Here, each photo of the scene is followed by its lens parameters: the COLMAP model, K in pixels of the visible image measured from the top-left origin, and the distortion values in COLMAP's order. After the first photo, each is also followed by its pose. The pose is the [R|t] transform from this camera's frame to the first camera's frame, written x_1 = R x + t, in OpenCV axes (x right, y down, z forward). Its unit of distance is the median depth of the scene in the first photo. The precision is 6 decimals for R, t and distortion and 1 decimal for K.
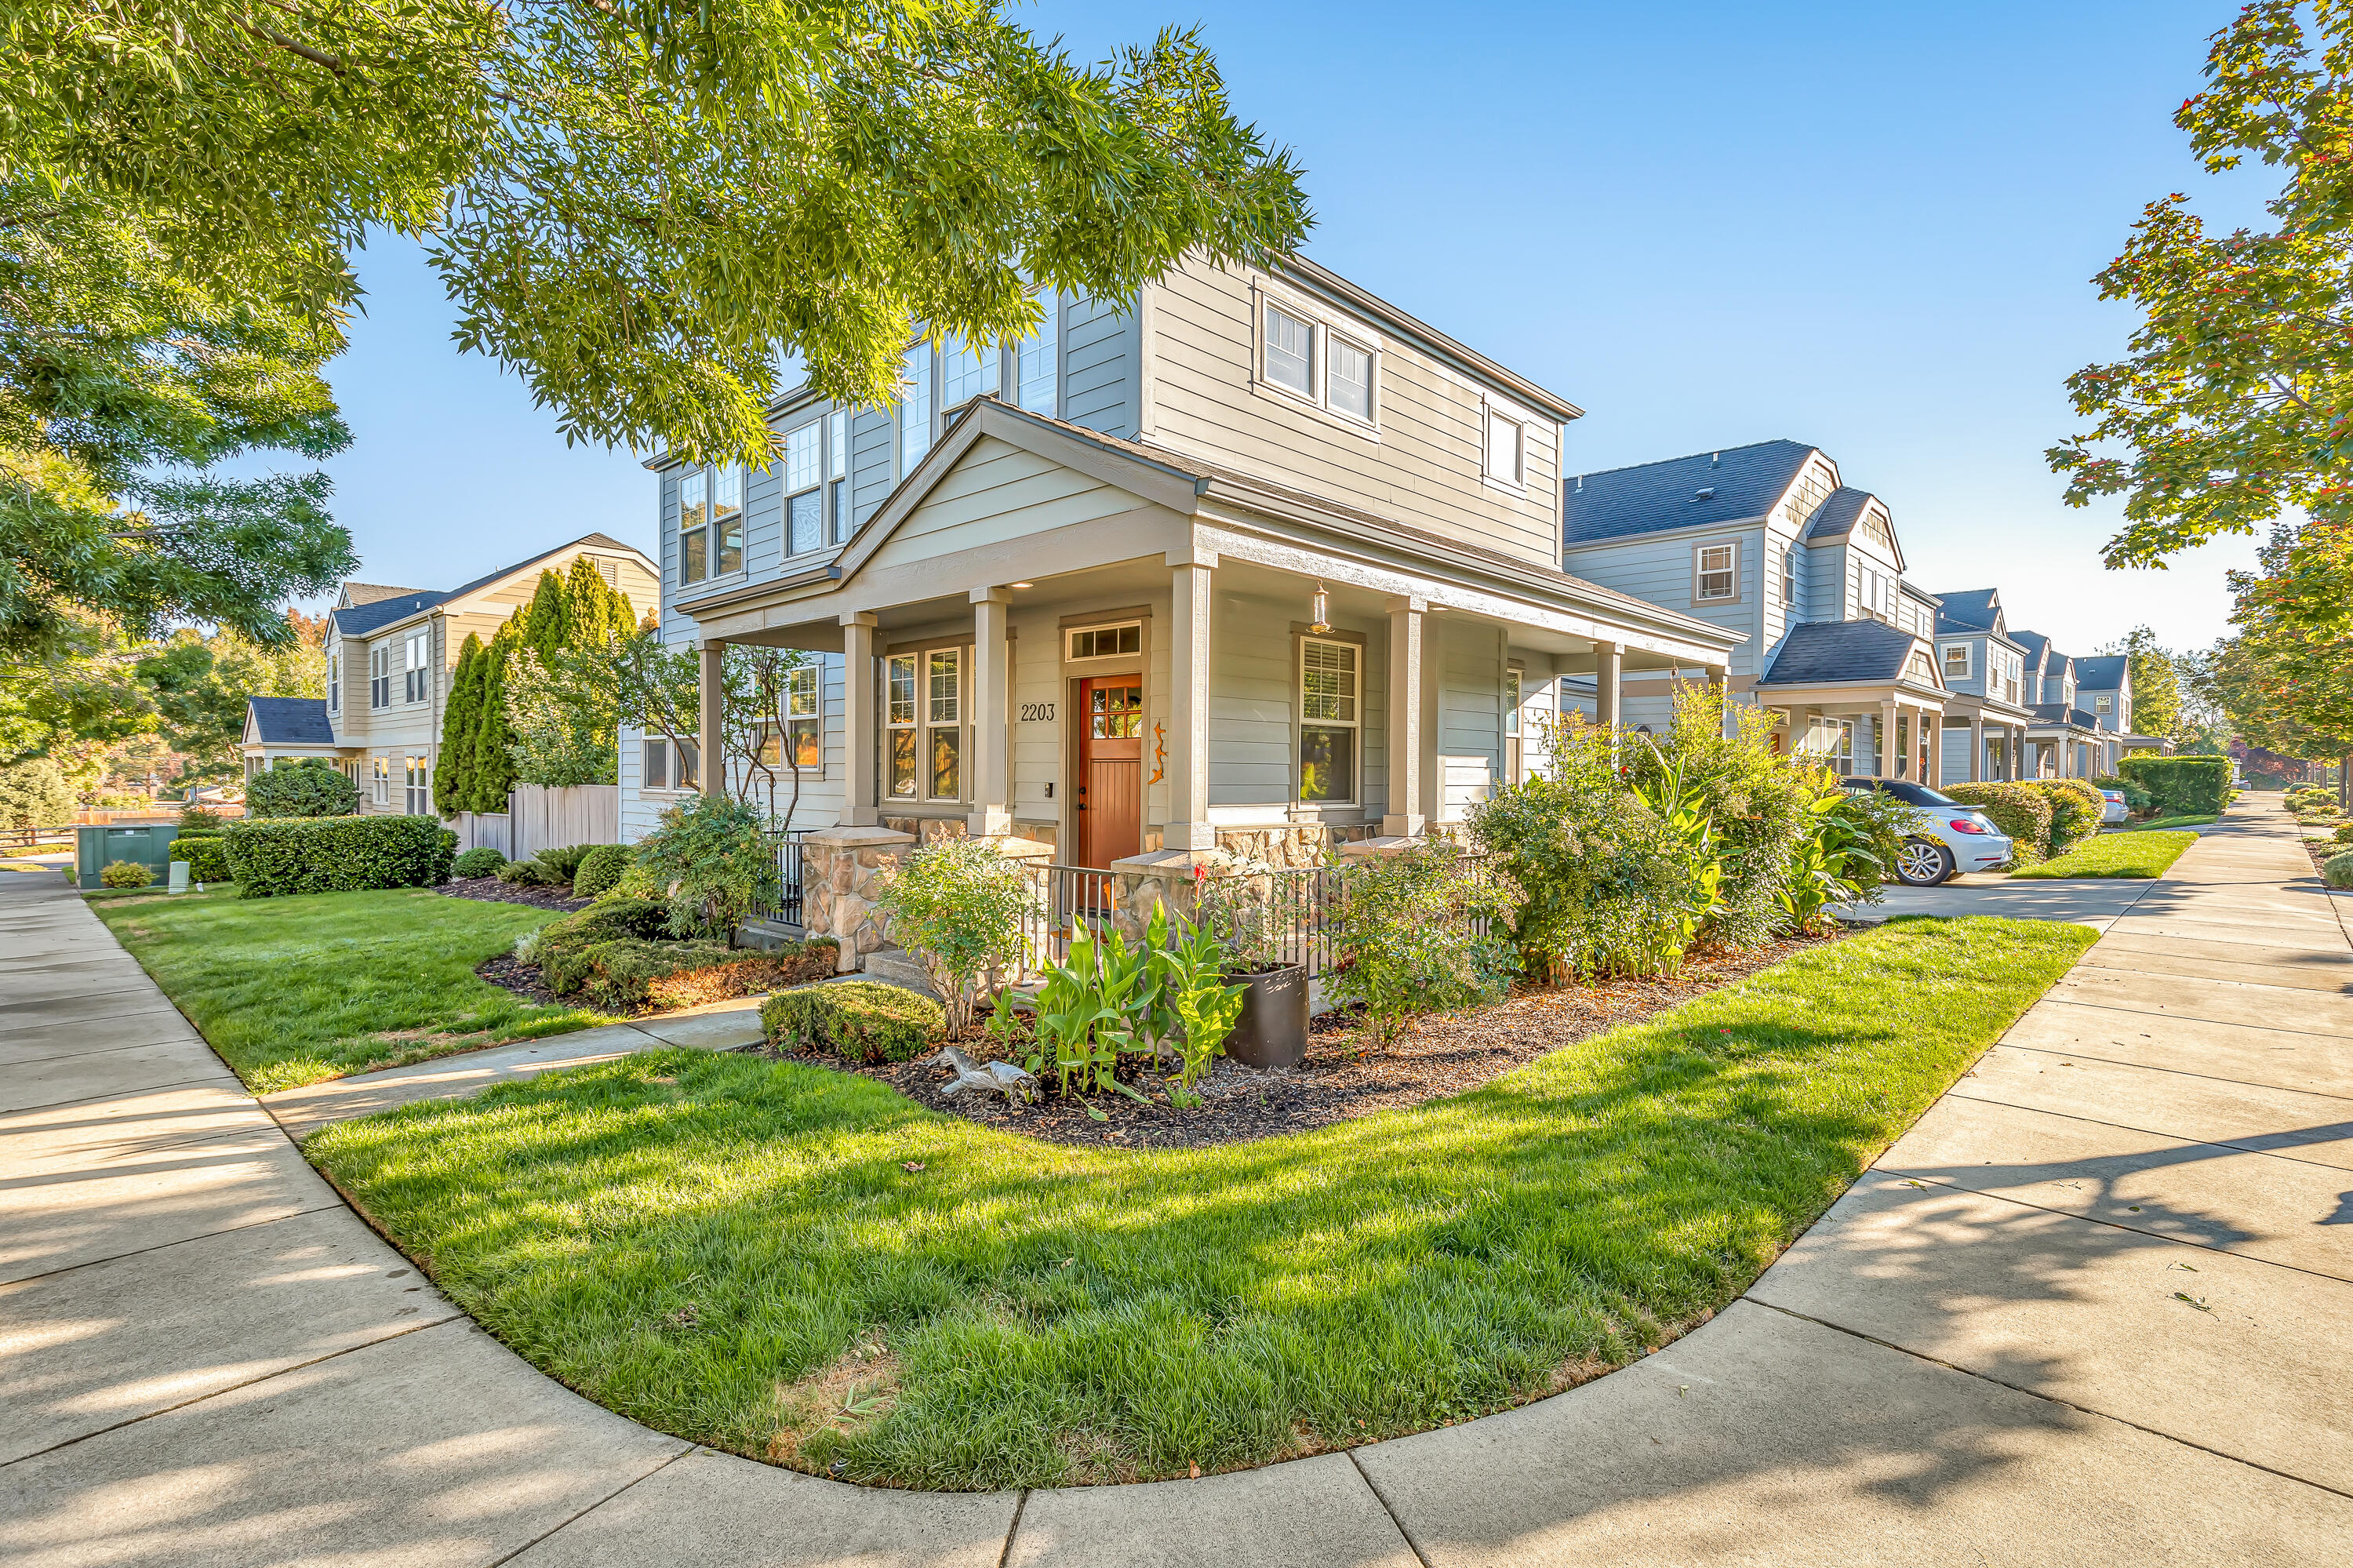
lens RADIAL K [[1080.6, 0, 1239.0], [0, 1080.6, 783.4], [0, 0, 1]] dist [0.001646, 0.000141]
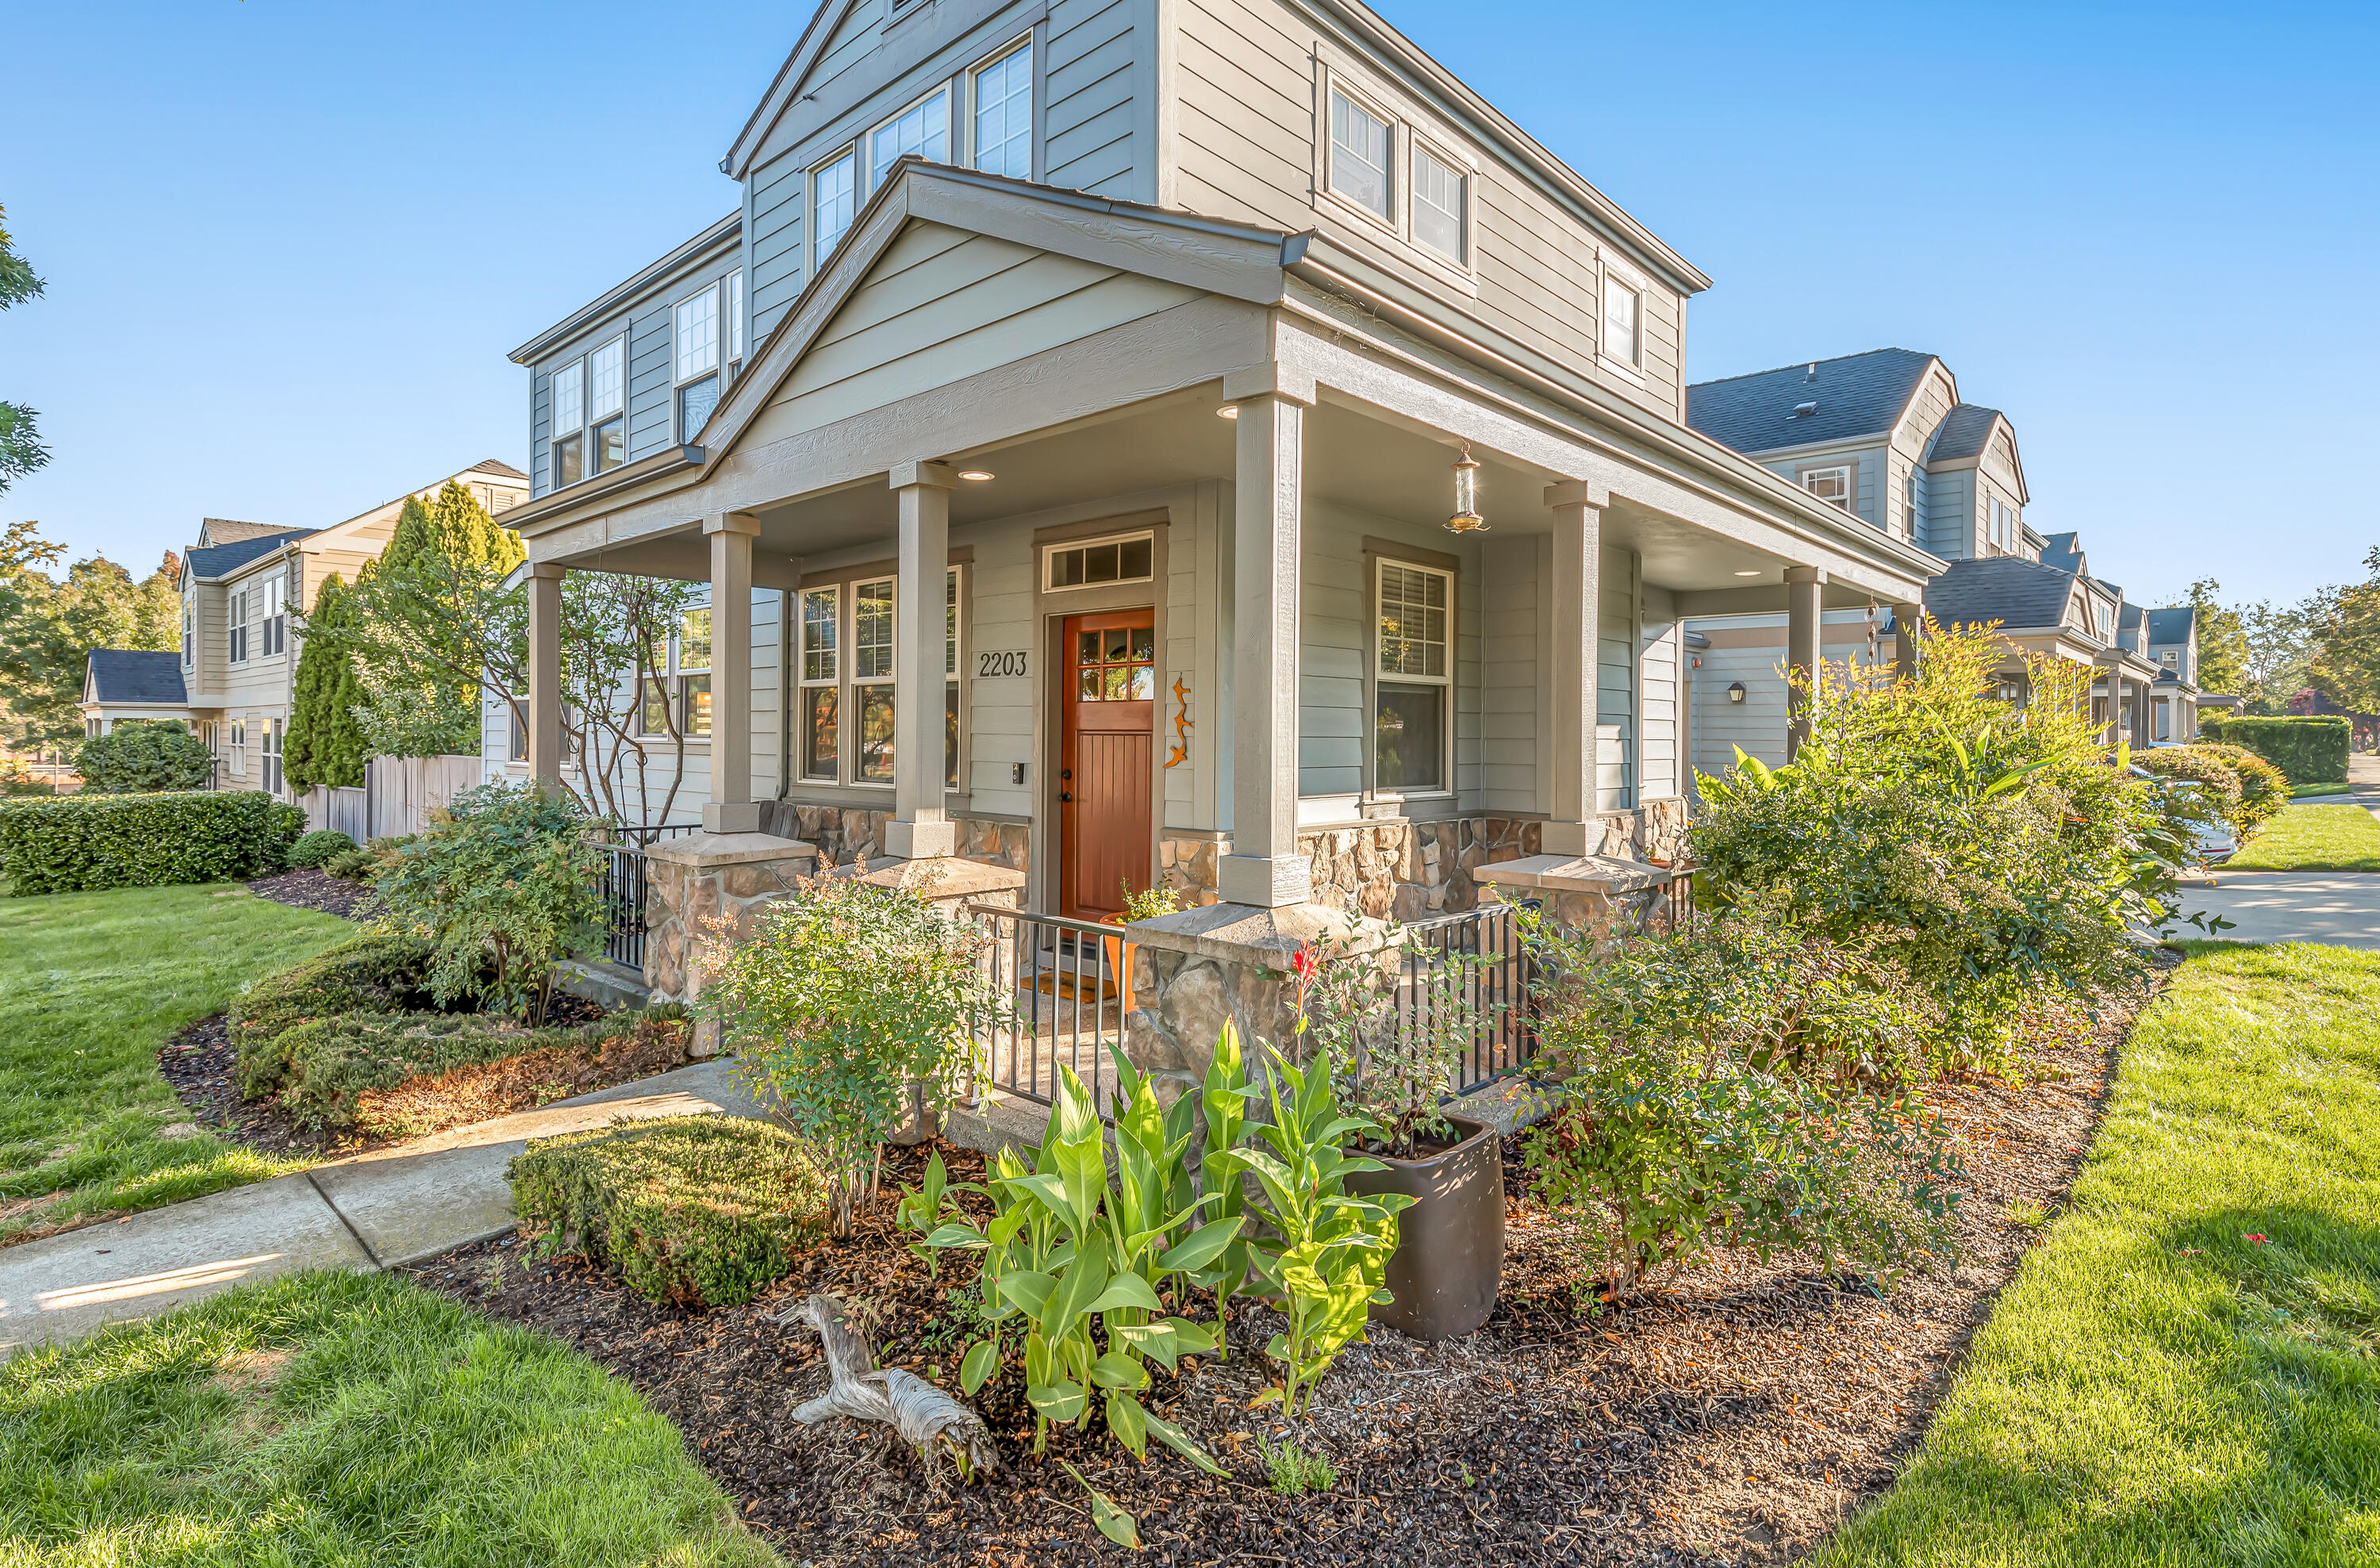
lens RADIAL K [[1170.8, 0, 1299.2], [0, 1170.8, 721.0], [0, 0, 1]] dist [-0.001213, -0.000169]
pose [[0.998326, -0.001875, 0.057815, -0.033815], [0.003066, 0.999785, -0.020517, -0.011158], [-0.057764, 0.020660, 0.998116, 0.206672]]
